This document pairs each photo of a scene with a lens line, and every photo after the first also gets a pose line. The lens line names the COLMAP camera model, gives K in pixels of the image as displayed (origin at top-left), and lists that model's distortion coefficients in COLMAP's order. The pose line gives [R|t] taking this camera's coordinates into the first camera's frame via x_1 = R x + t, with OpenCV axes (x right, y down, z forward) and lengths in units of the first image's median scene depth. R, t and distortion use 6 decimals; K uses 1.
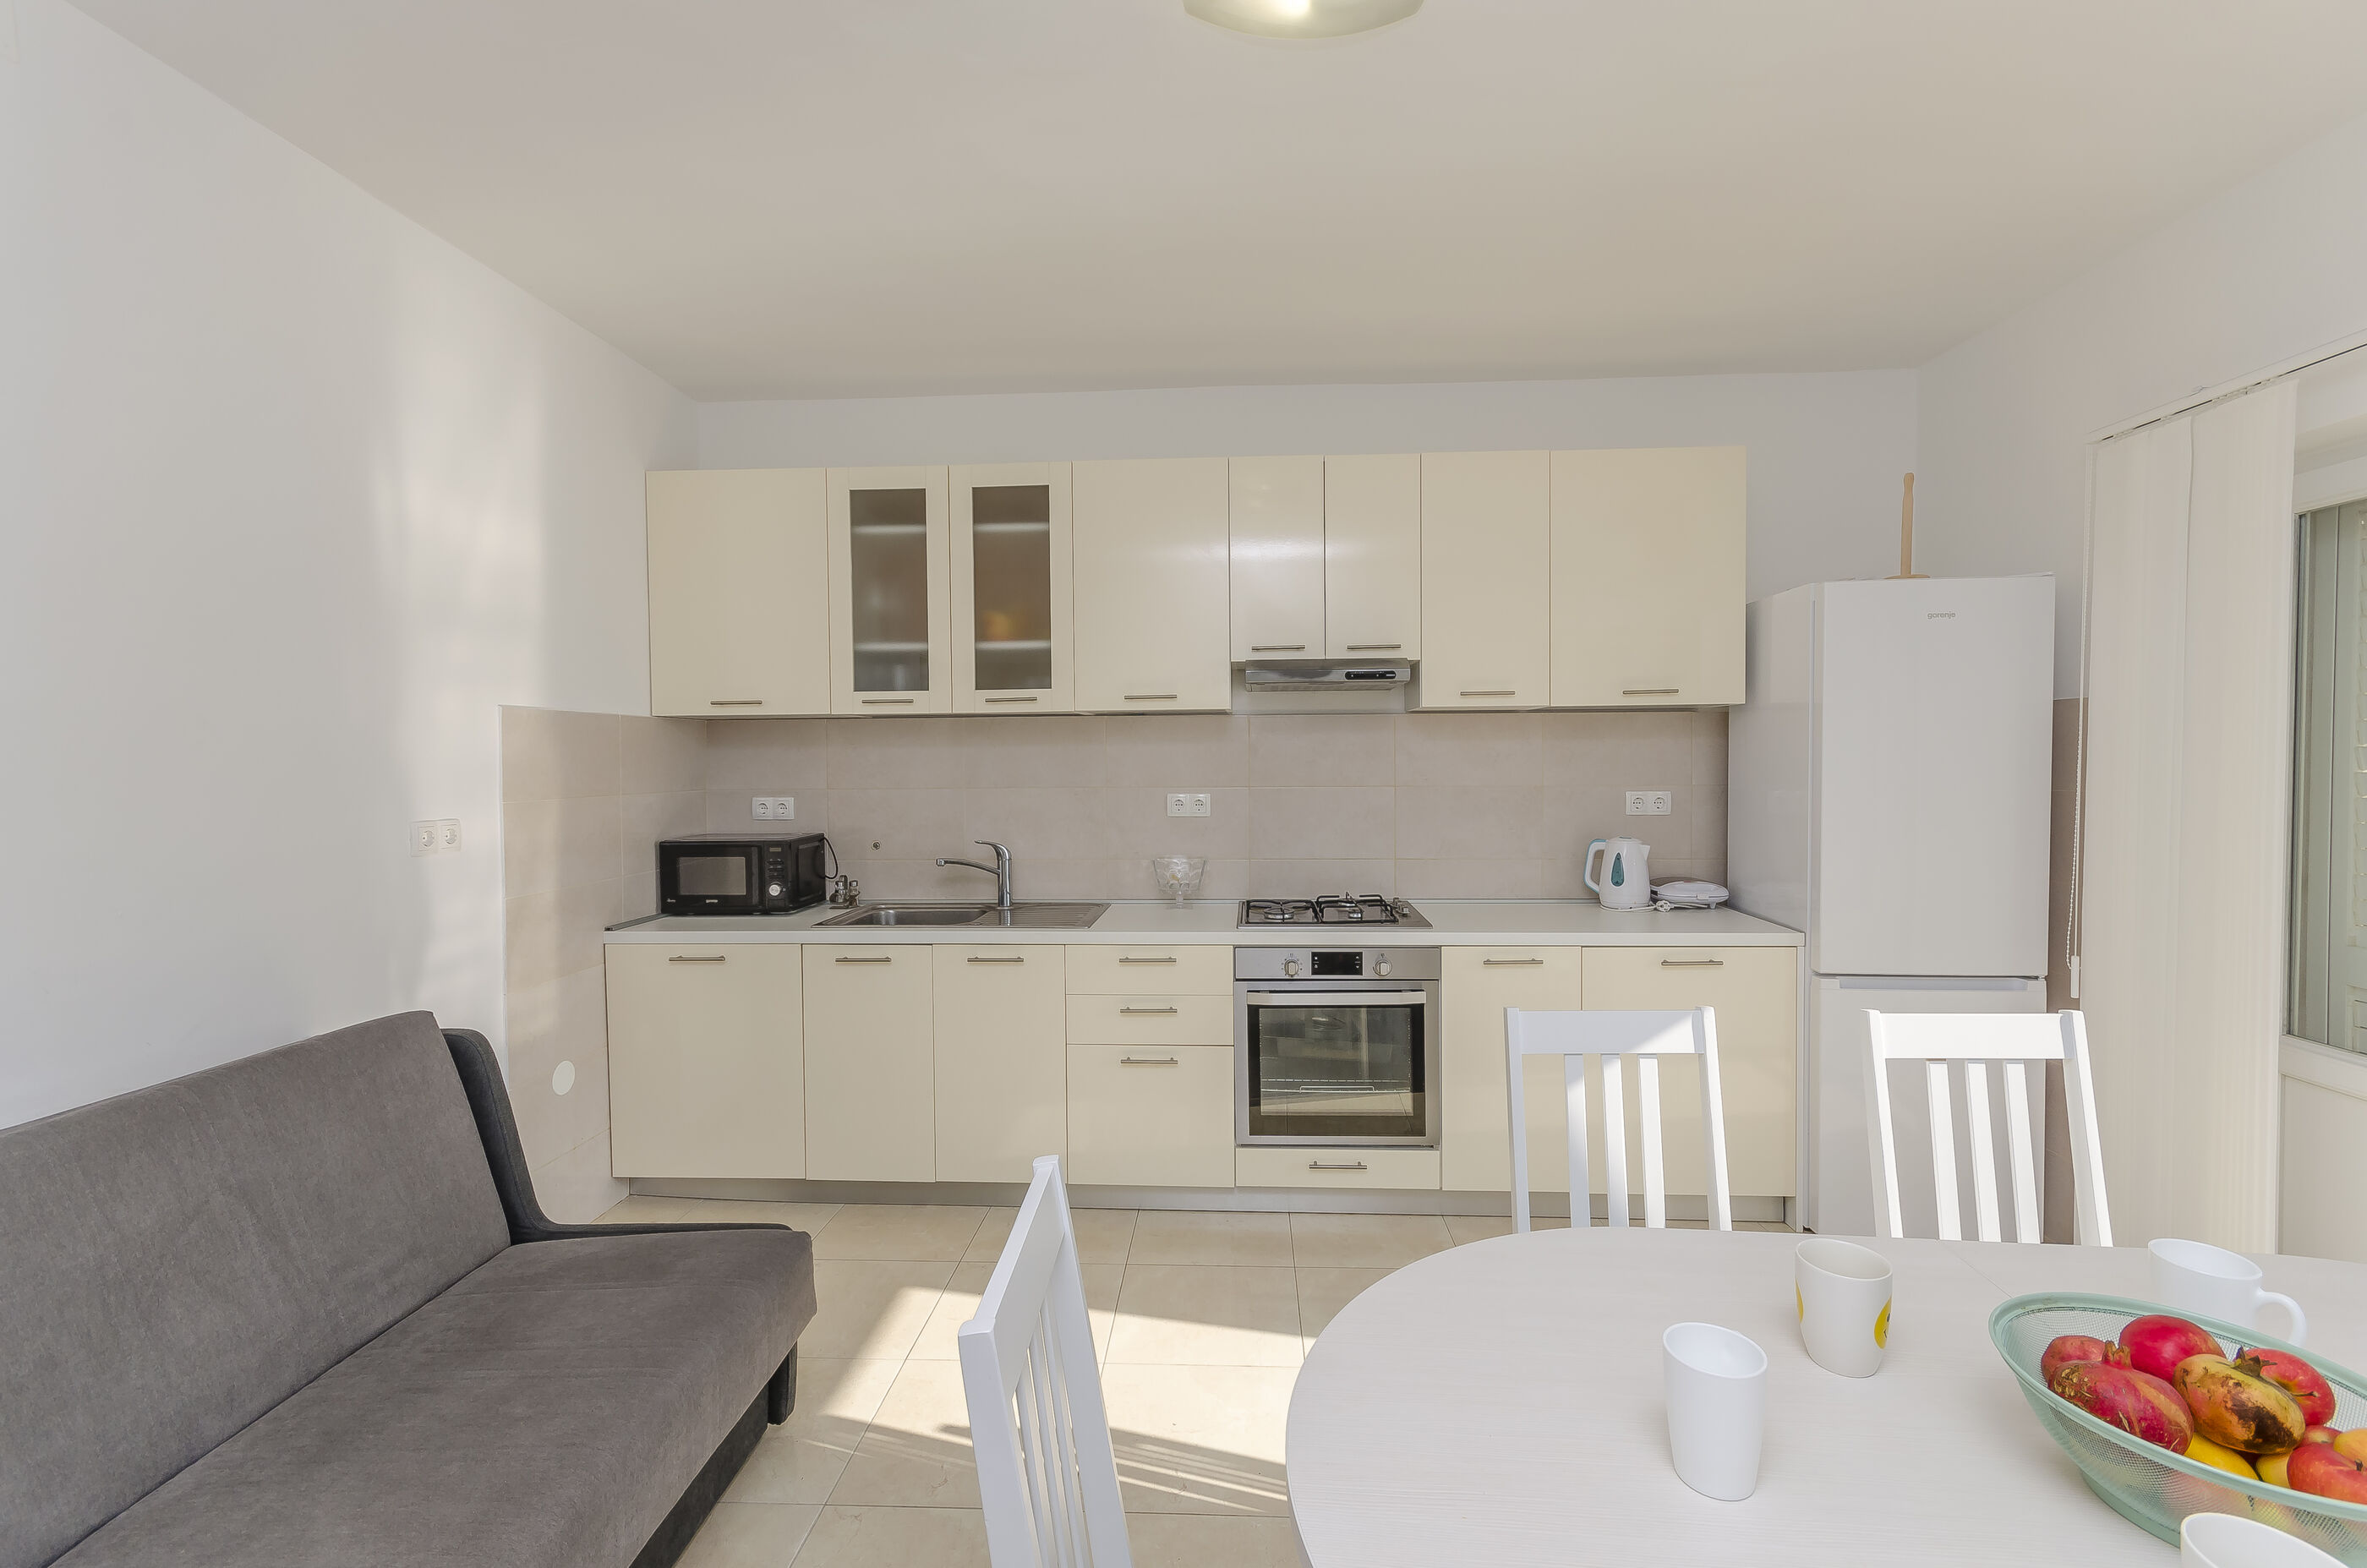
lens RADIAL K [[1023.5, 0, 1195.3], [0, 1023.5, 783.1], [0, 0, 1]] dist [0.001584, -0.002230]
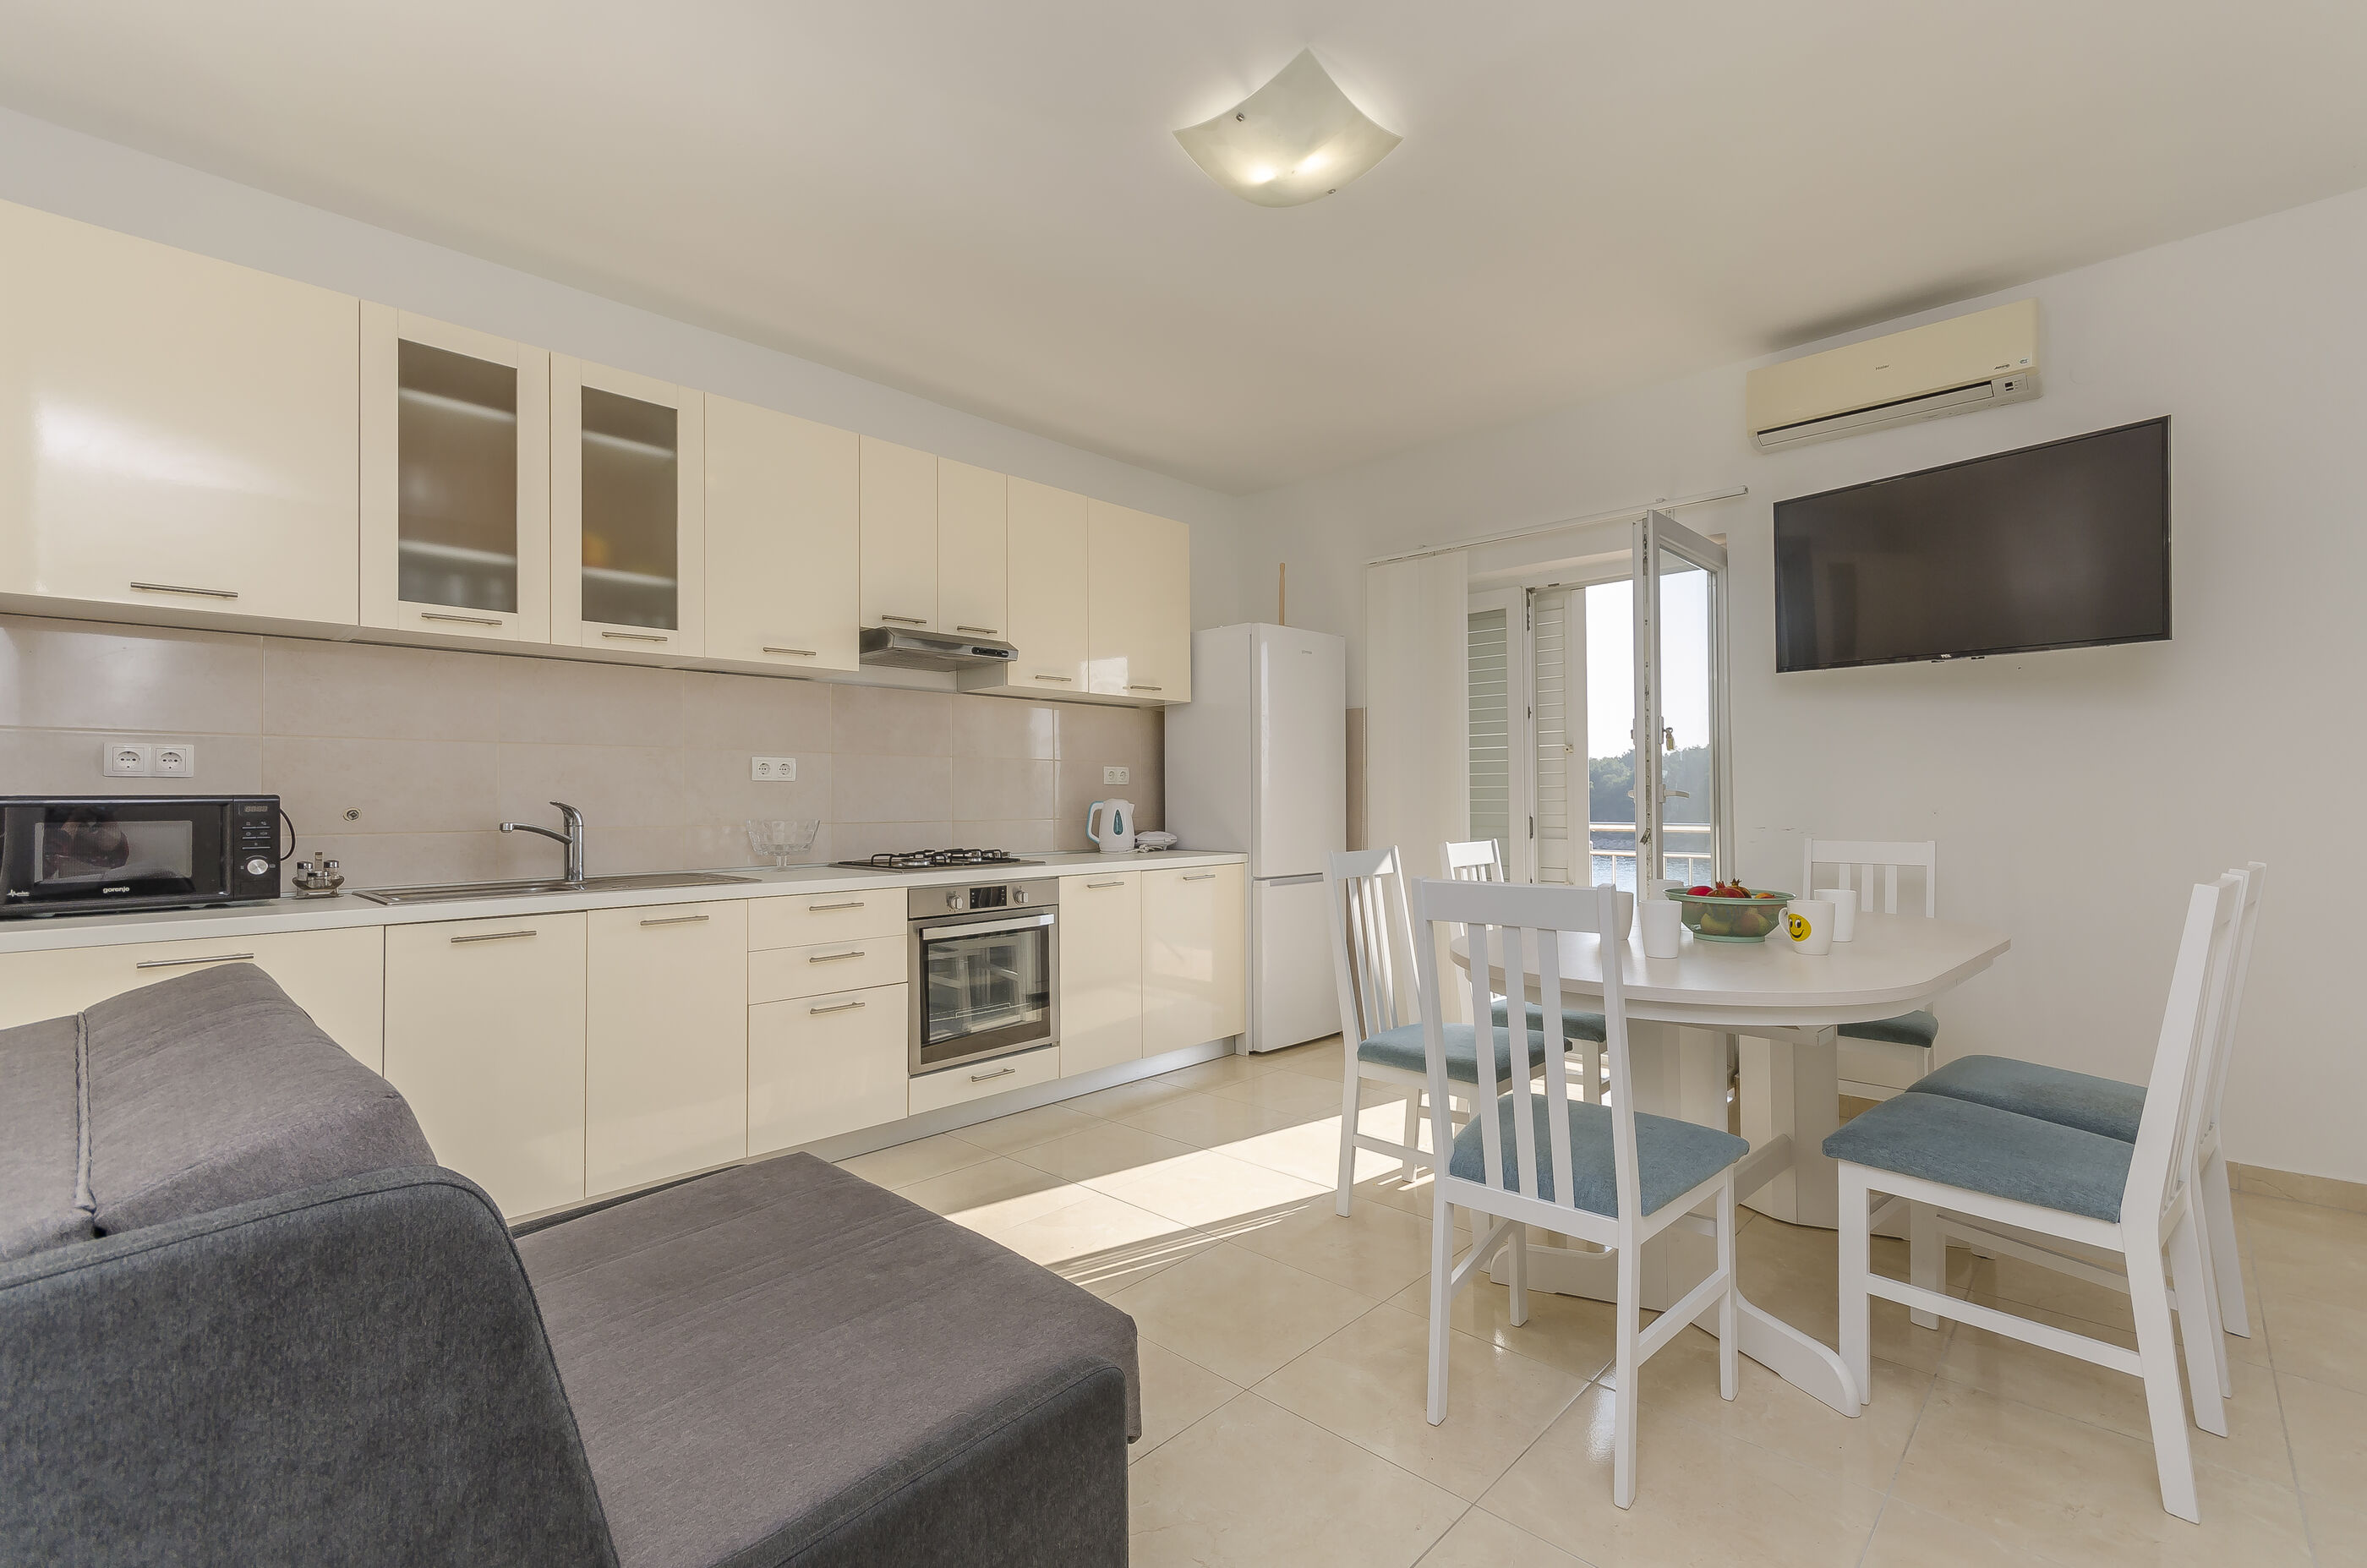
lens RADIAL K [[1037.9, 0, 1173.9], [0, 1037.9, 784.6], [0, 0, 1]] dist [0.000798, -0.000123]
pose [[0.659856, 0.017189, 0.751196, -0.550938], [0.019655, 0.999001, -0.040125, 0.091890], [-0.751135, 0.041241, 0.658859, 0.064153]]
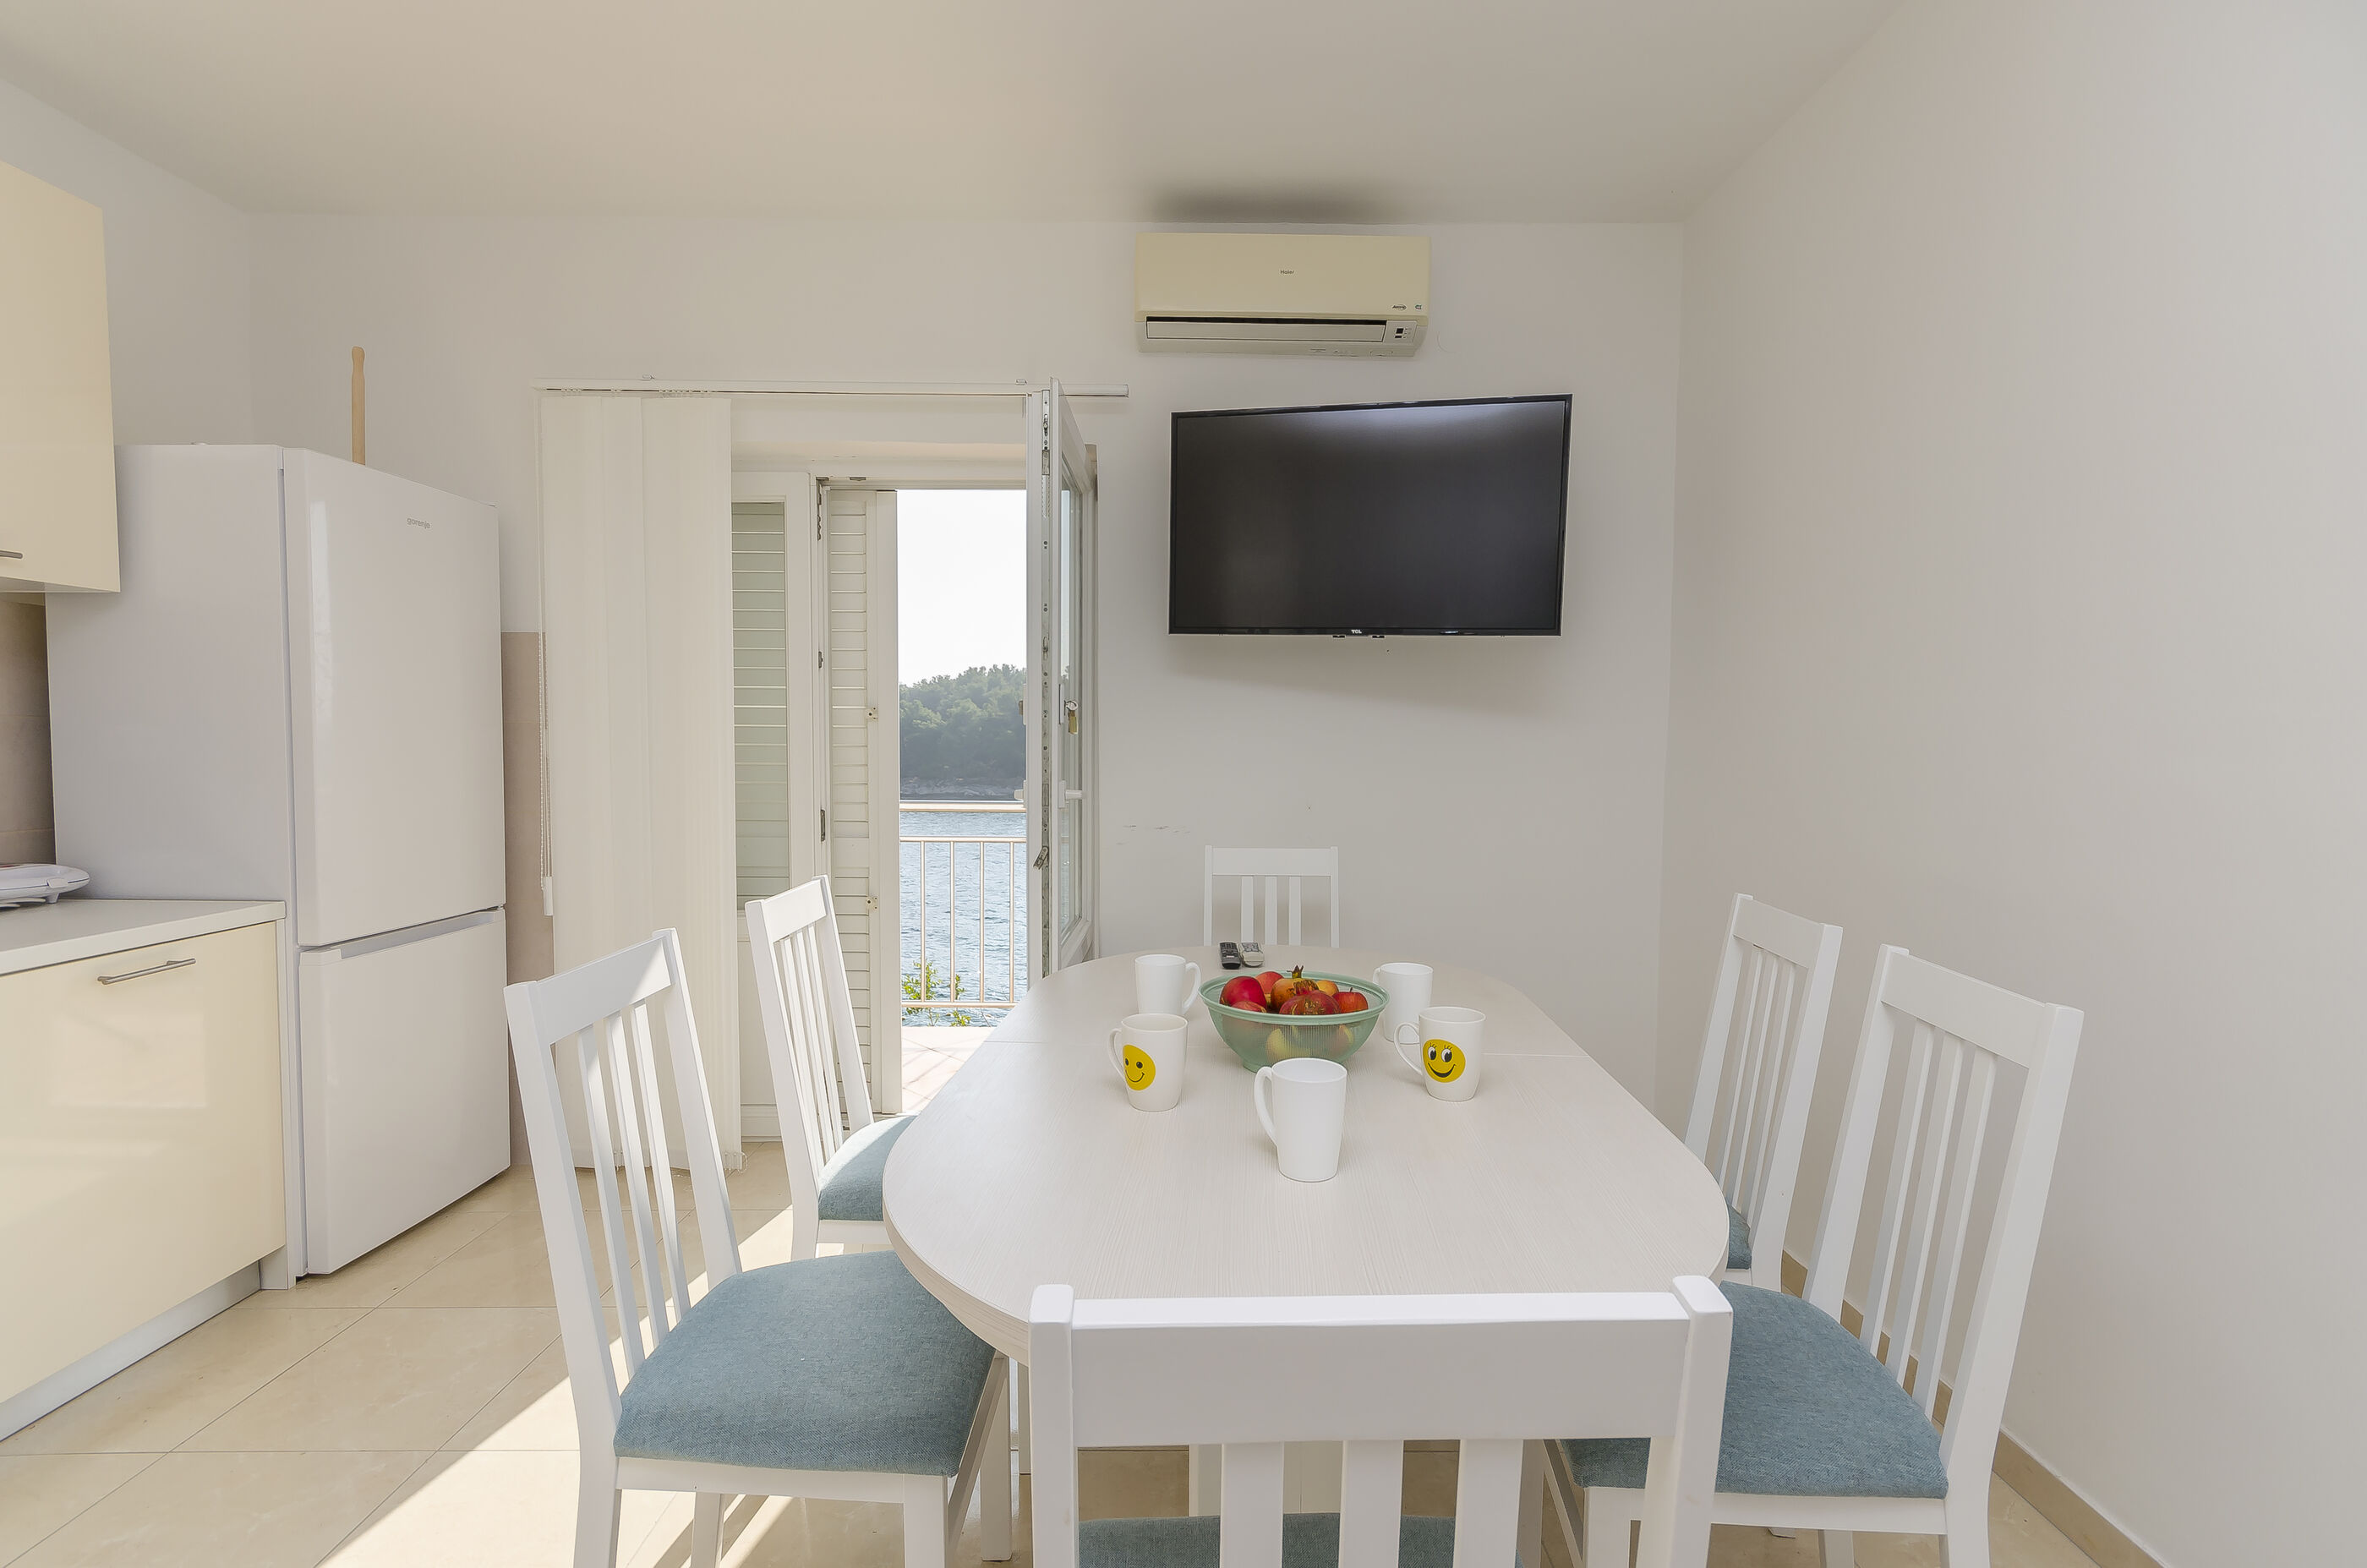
lens RADIAL K [[1039.7, 0, 1196.6], [0, 1039.7, 780.0], [0, 0, 1]] dist [0.025702, -0.018180]
pose [[-0.060204, -0.032514, 0.997656, -0.203300], [0.022009, 0.999183, 0.033892, 0.038567], [-0.997943, 0.023998, -0.059440, 0.317539]]
